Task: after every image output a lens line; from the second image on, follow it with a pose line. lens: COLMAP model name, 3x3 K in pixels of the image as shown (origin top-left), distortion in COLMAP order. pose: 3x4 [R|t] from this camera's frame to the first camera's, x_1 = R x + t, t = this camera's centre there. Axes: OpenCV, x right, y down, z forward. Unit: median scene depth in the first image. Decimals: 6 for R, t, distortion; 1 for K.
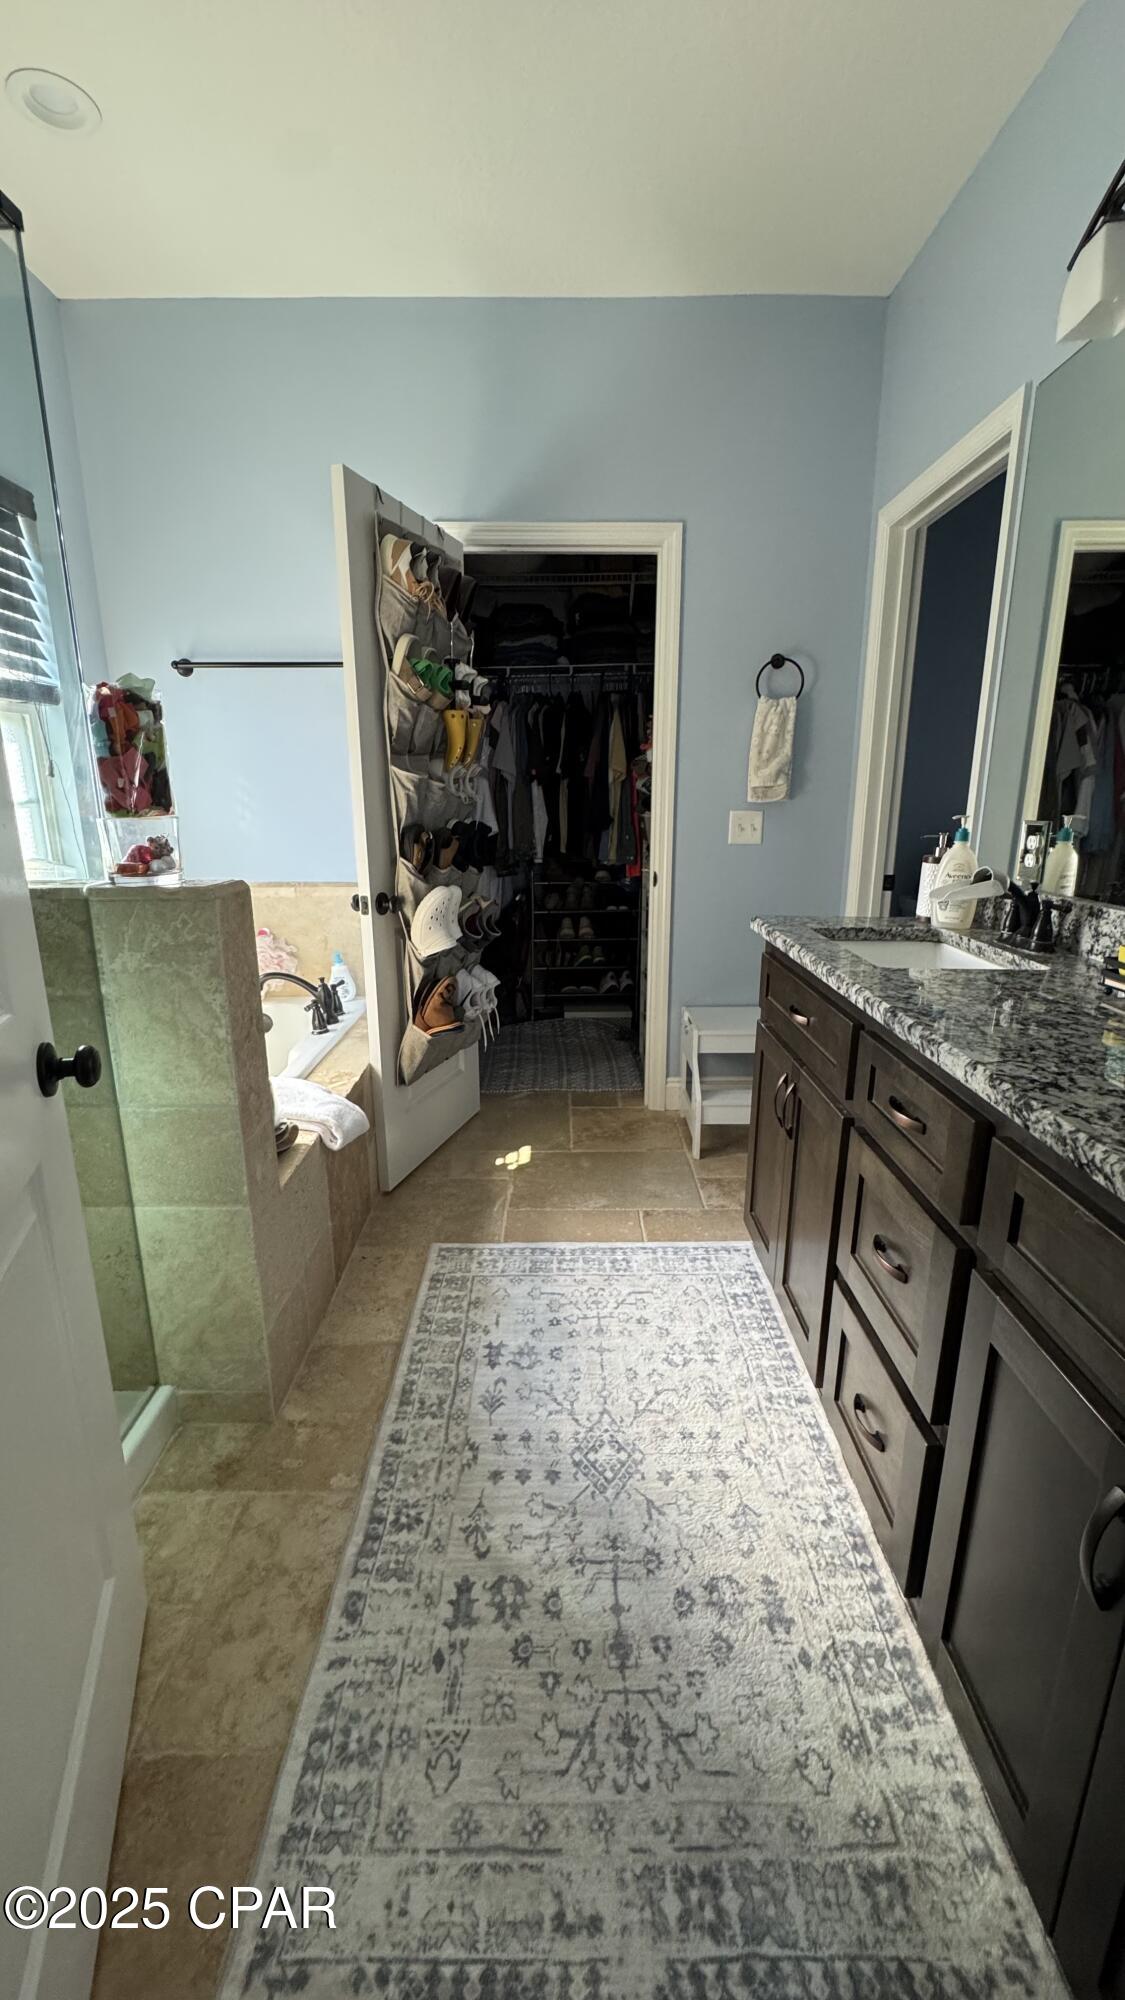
lens RADIAL K [[799.8, 0, 562.8], [0, 799.8, 998.8], [0, 0, 1]] dist [-0.006350, 0.001062]
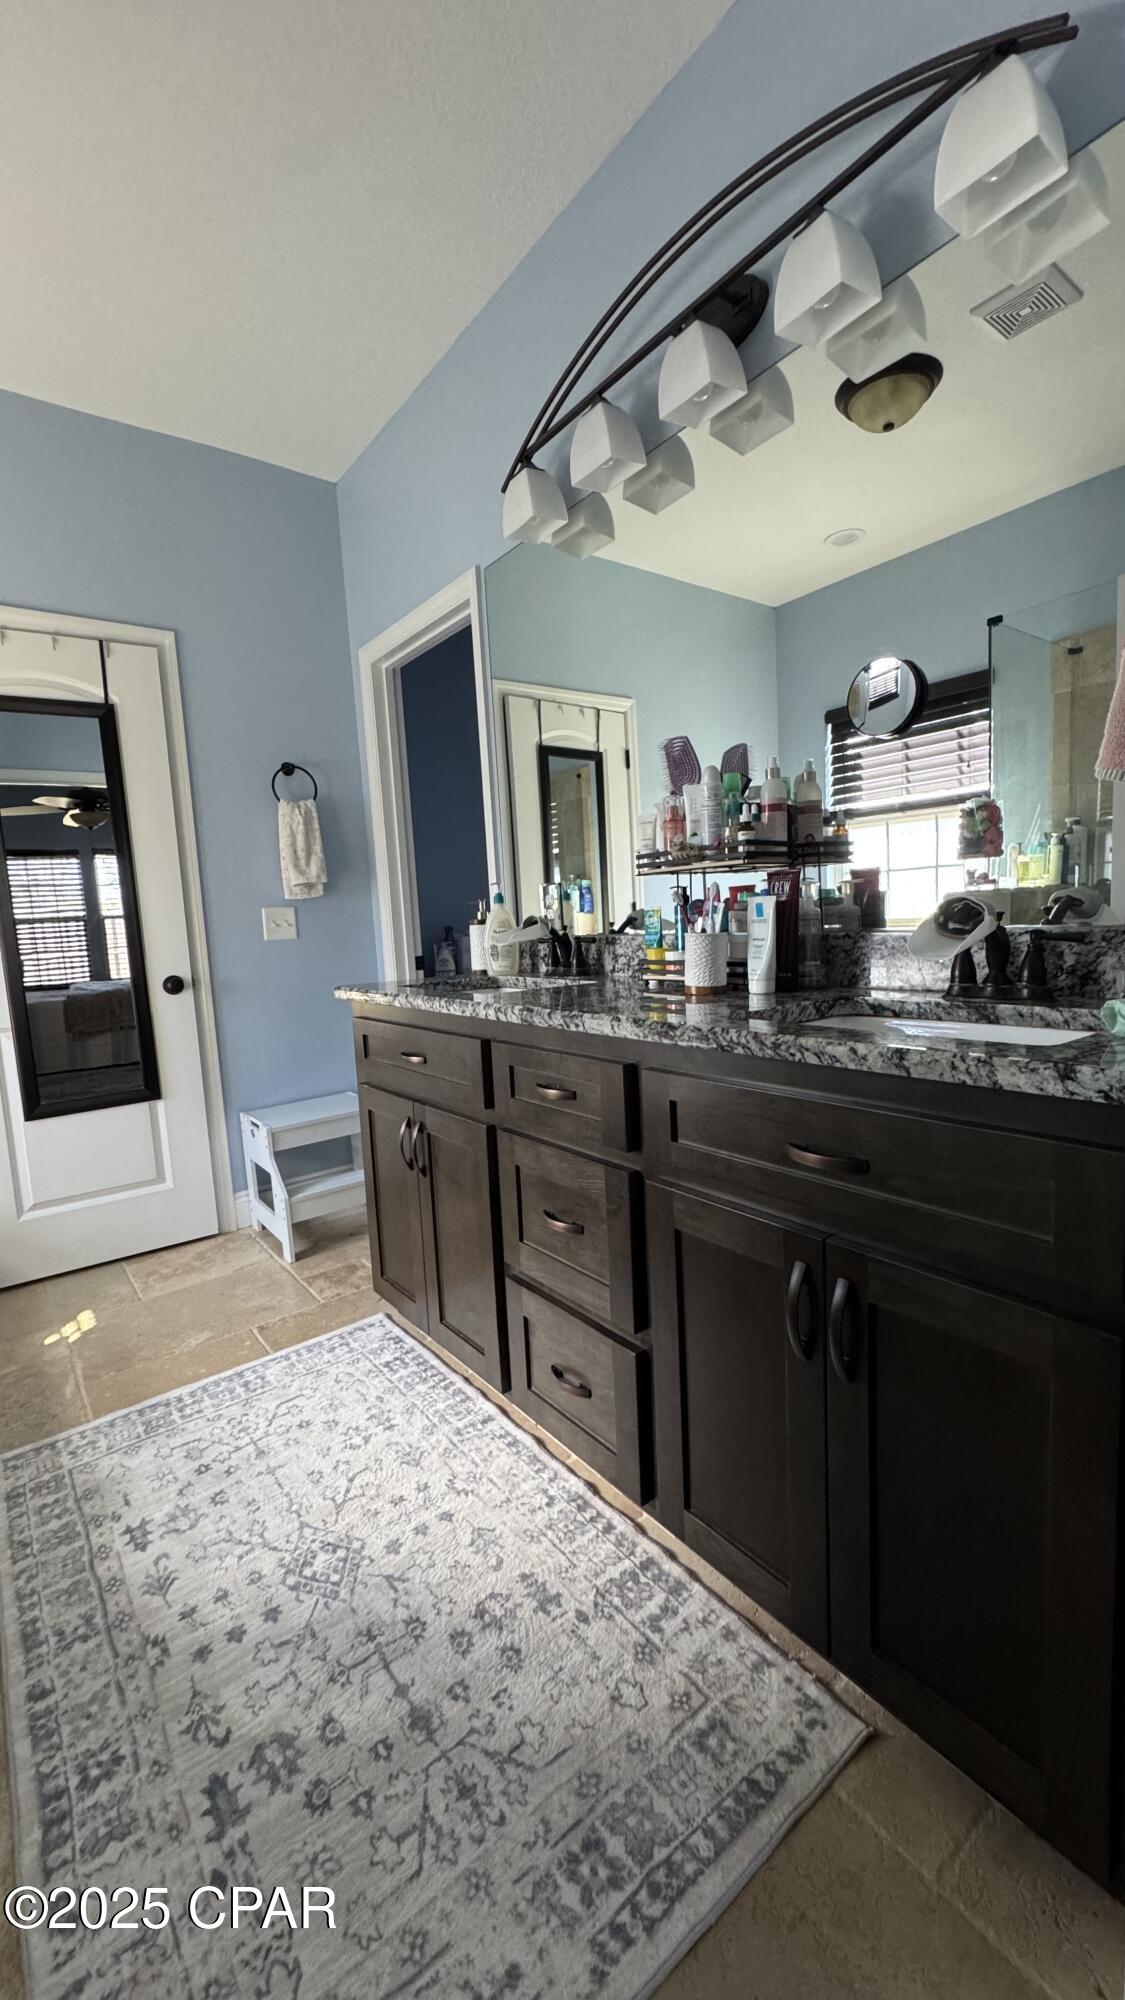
lens RADIAL K [[799.8, 0, 560.7], [0, 799.8, 1000.3], [0, 0, 1]] dist [-0.006350, 0.001062]
pose [[0.795669, -0.108928, 0.595857, -0.201021], [0.204701, 0.974178, -0.095257, 0.097185], [-0.570094, 0.197766, 0.797421, 0.007350]]
